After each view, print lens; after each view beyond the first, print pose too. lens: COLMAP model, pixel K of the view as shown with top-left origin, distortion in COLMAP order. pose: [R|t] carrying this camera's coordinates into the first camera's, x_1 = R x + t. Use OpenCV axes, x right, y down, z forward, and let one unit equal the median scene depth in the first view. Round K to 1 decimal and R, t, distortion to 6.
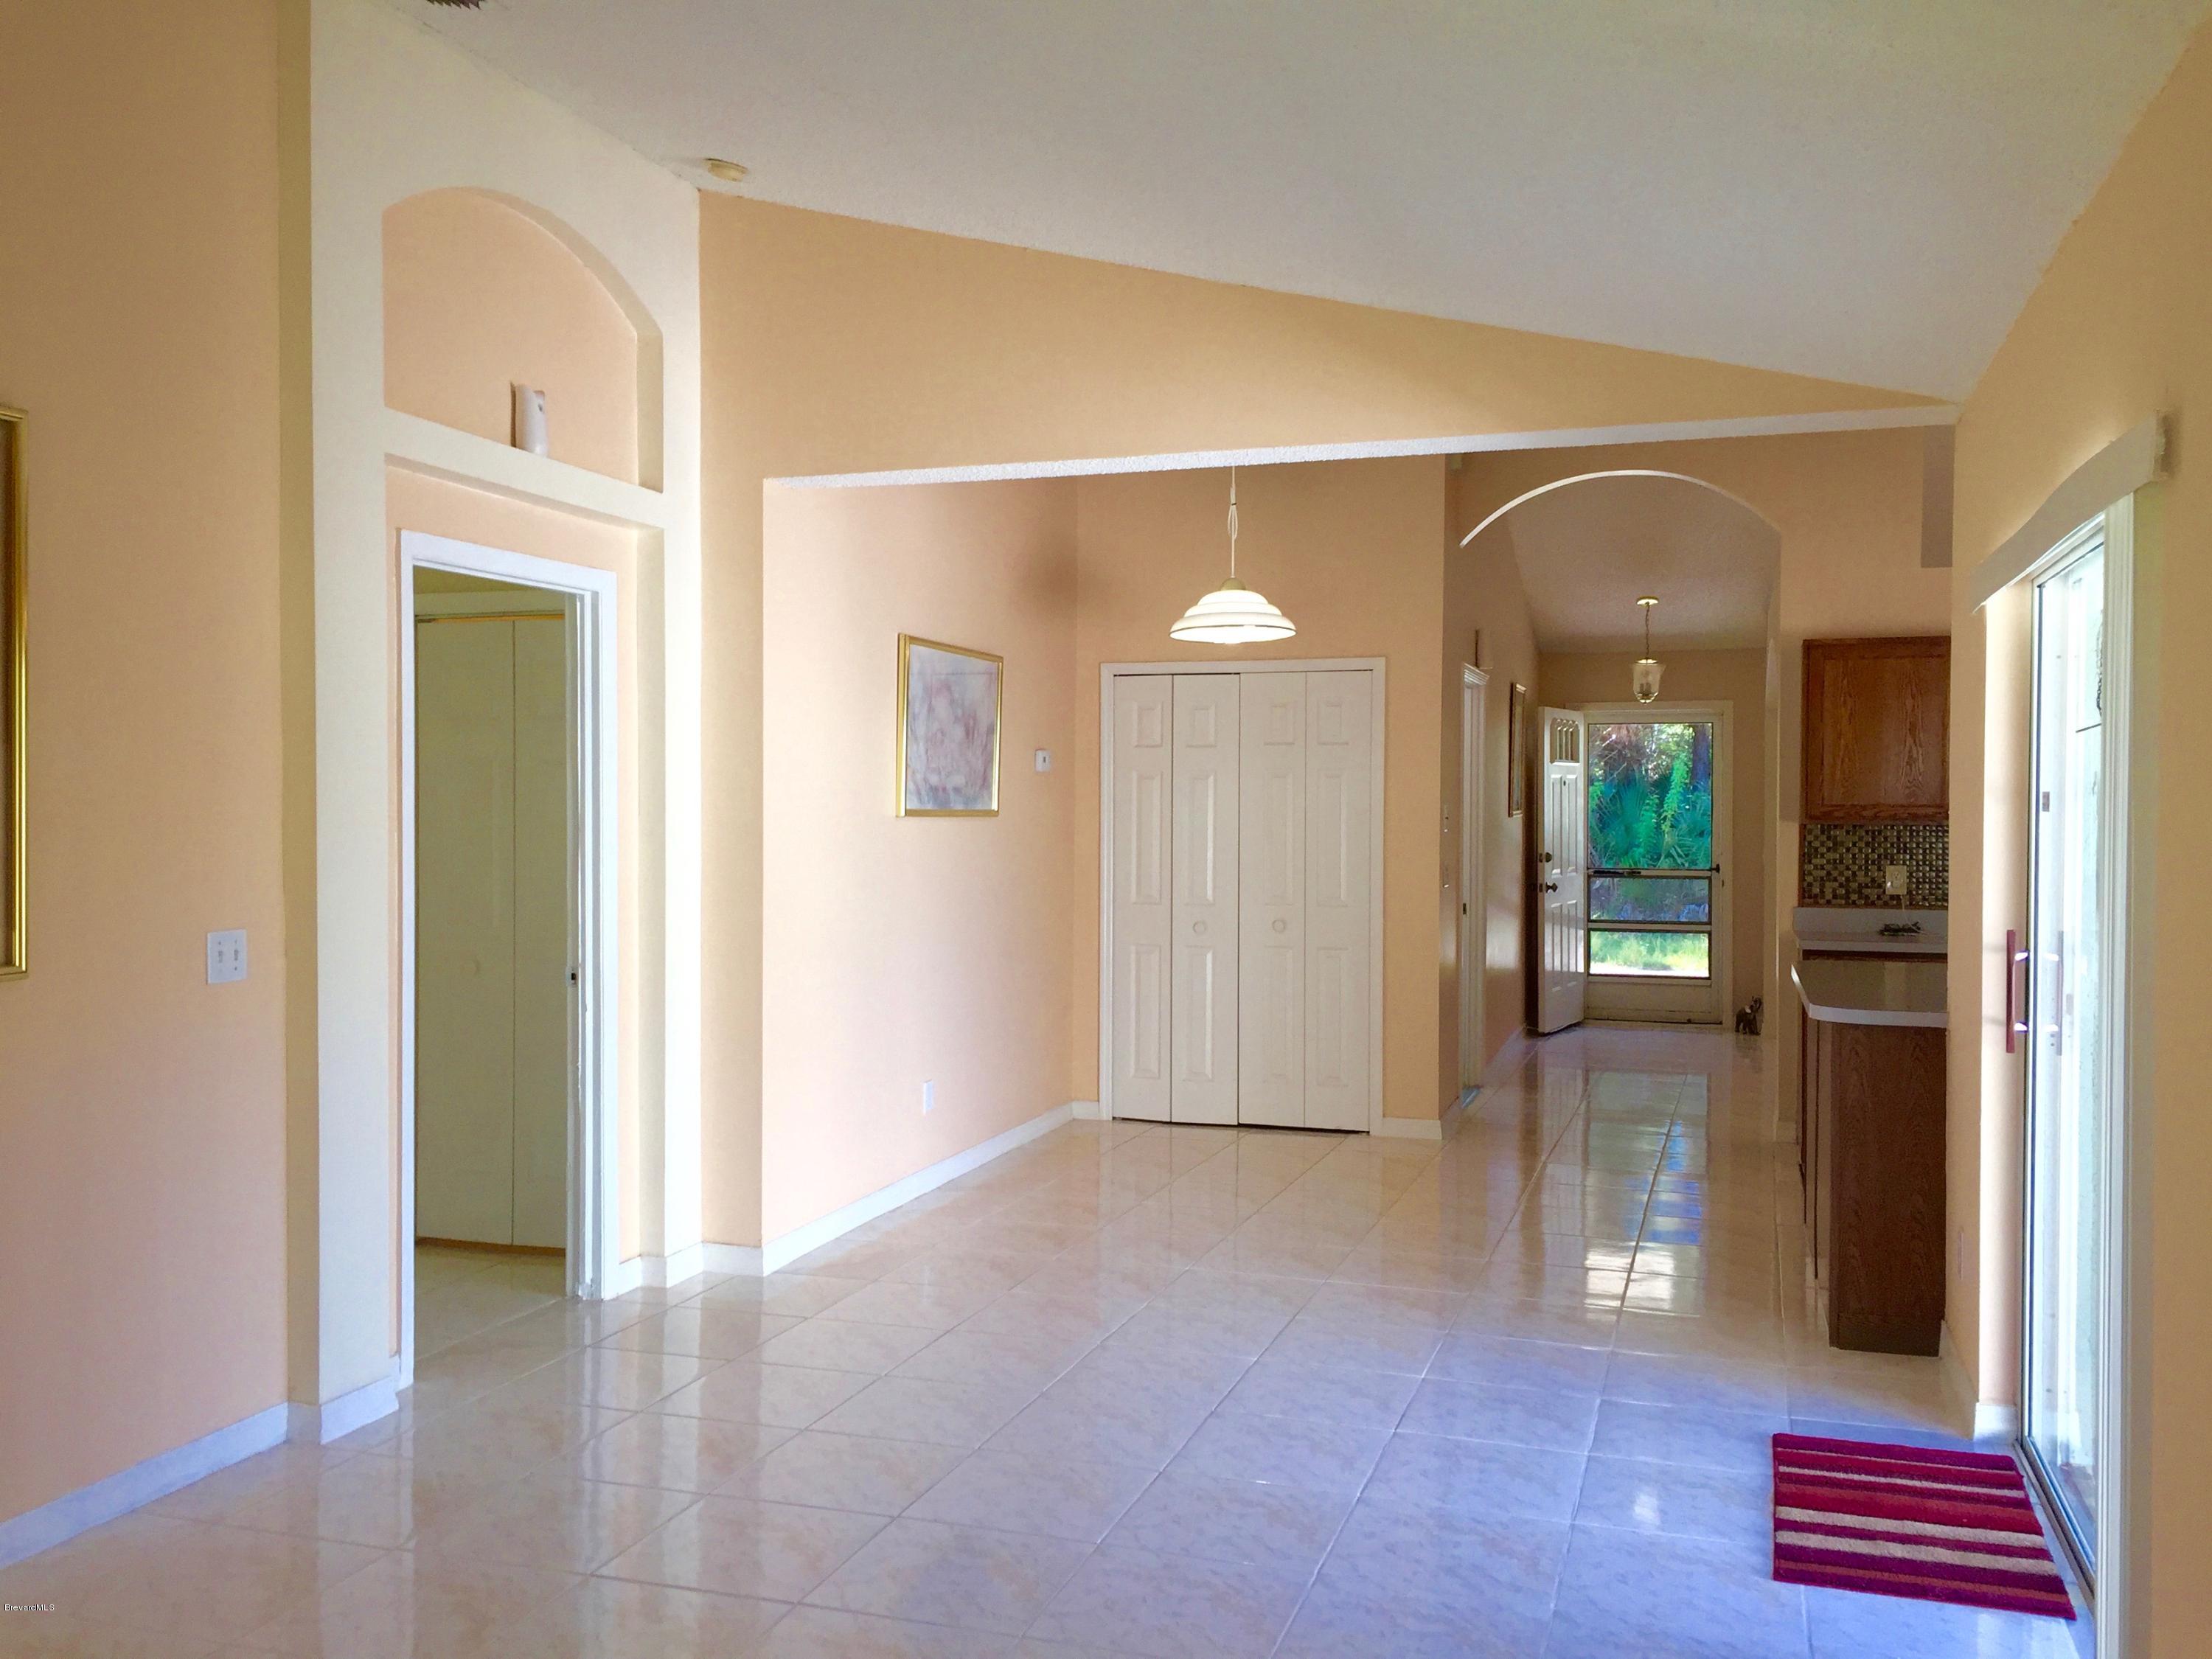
lens RADIAL K [[1897.8, 0, 1107.0], [0, 1897.8, 833.1], [0, 0, 1]] dist [0.031450, 0.000023]
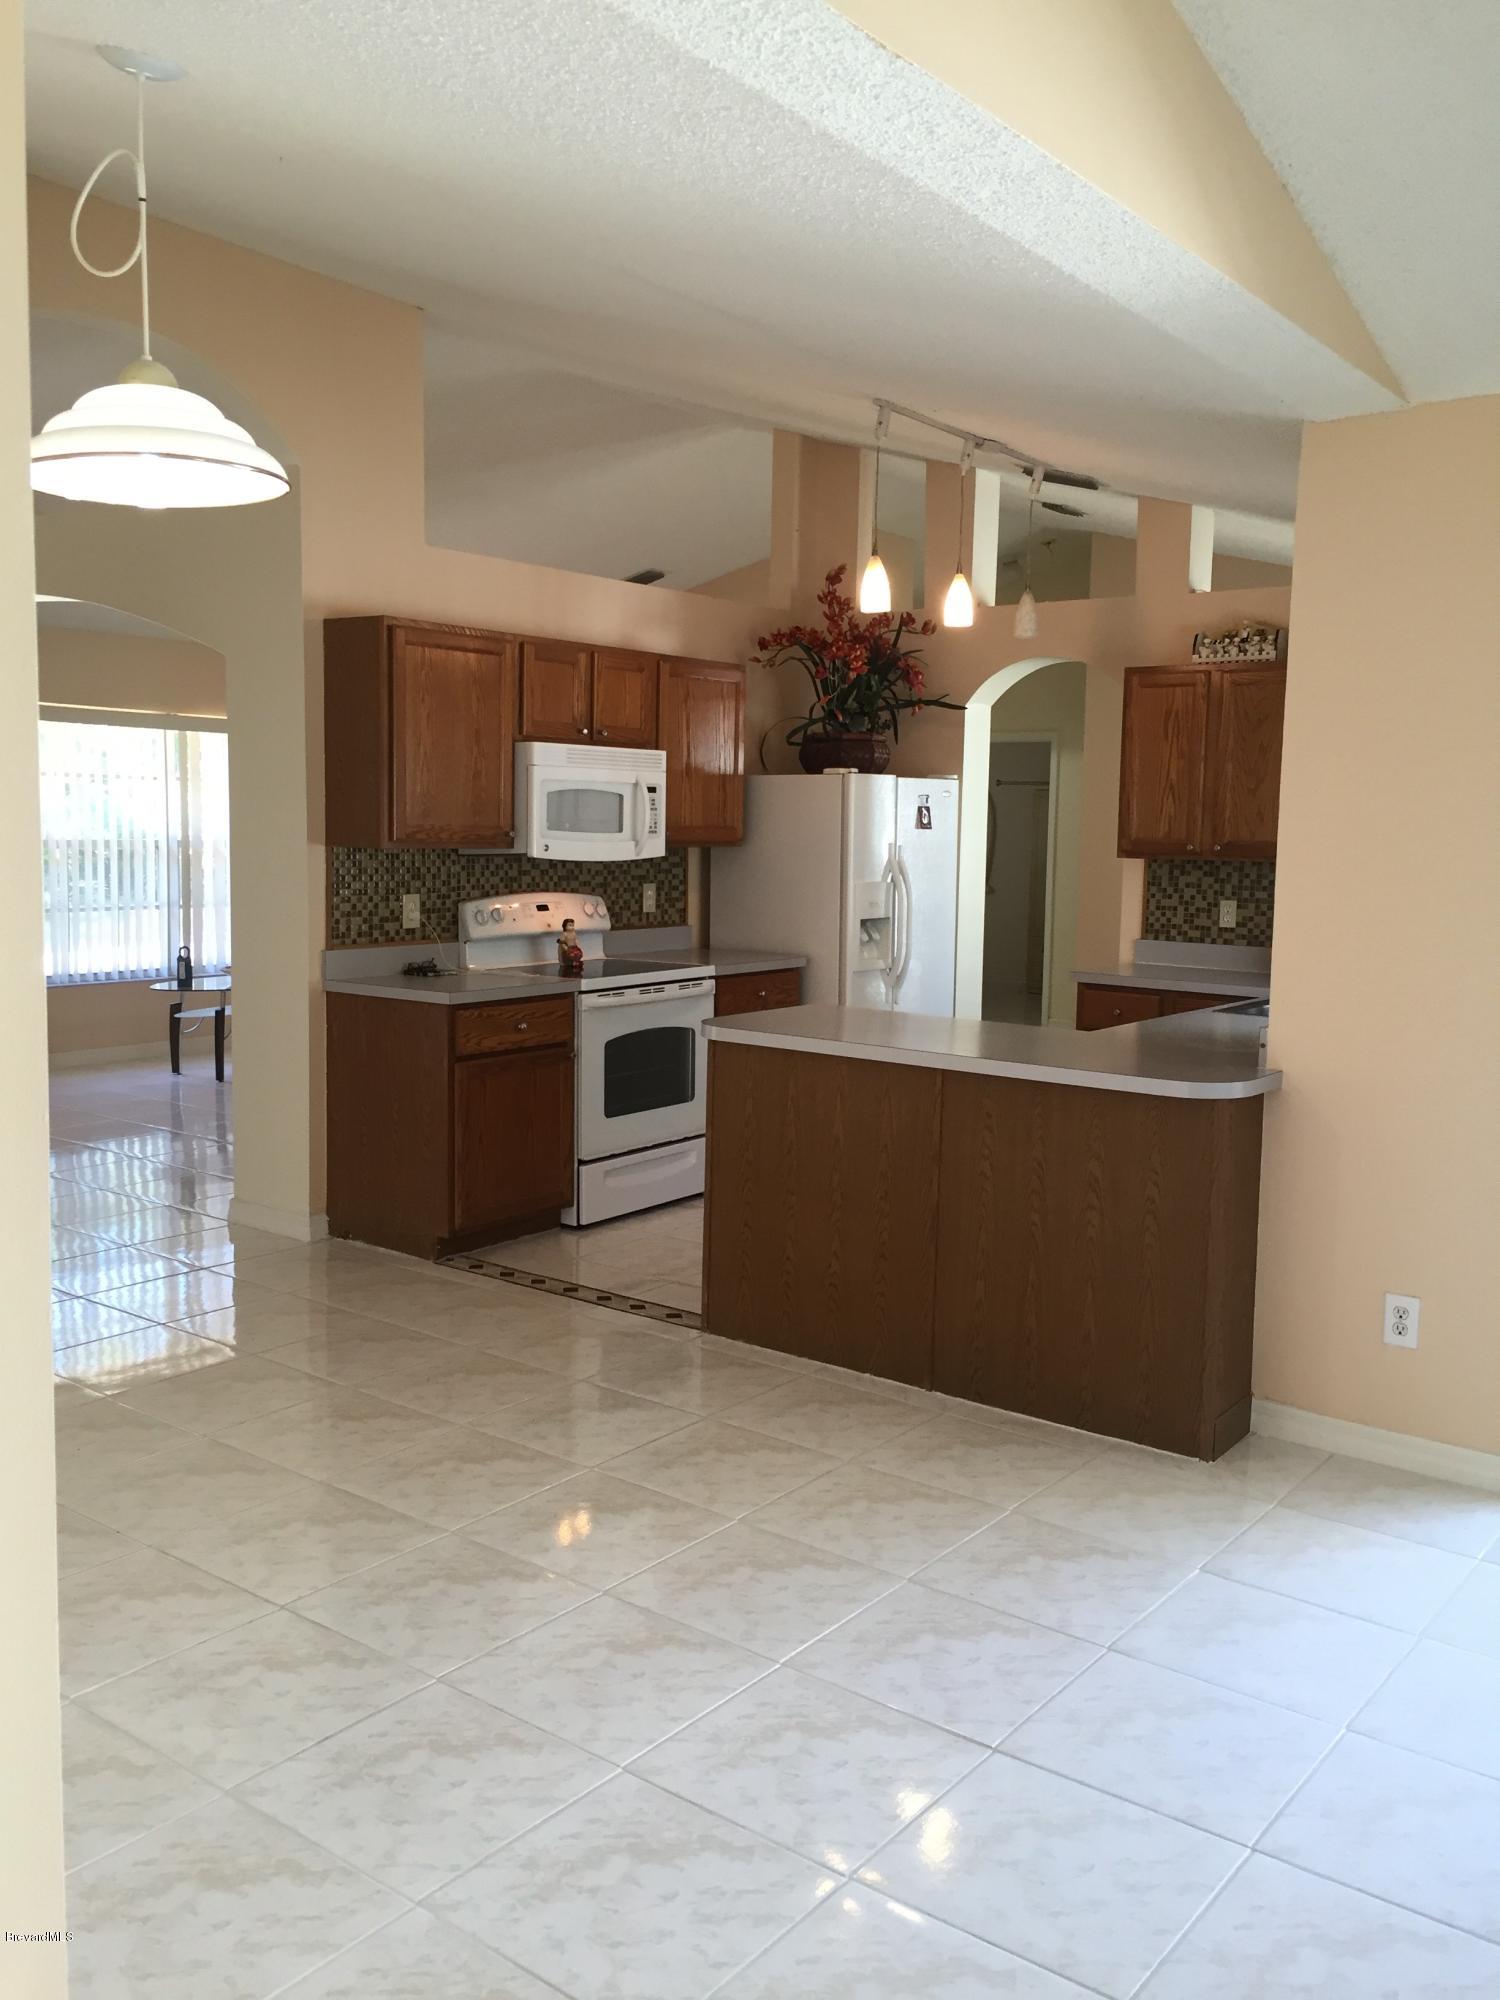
lens RADIAL K [[1715.9, 0, 751.5], [0, 1715.9, 997.7], [0, 0, 1]] dist [0.031450, 0.000023]
pose [[0.329653, -0.101606, 0.938619, -0.263511], [-0.001589, 0.994131, 0.108173, -0.020296], [-0.944101, -0.037151, 0.327557, 0.598307]]
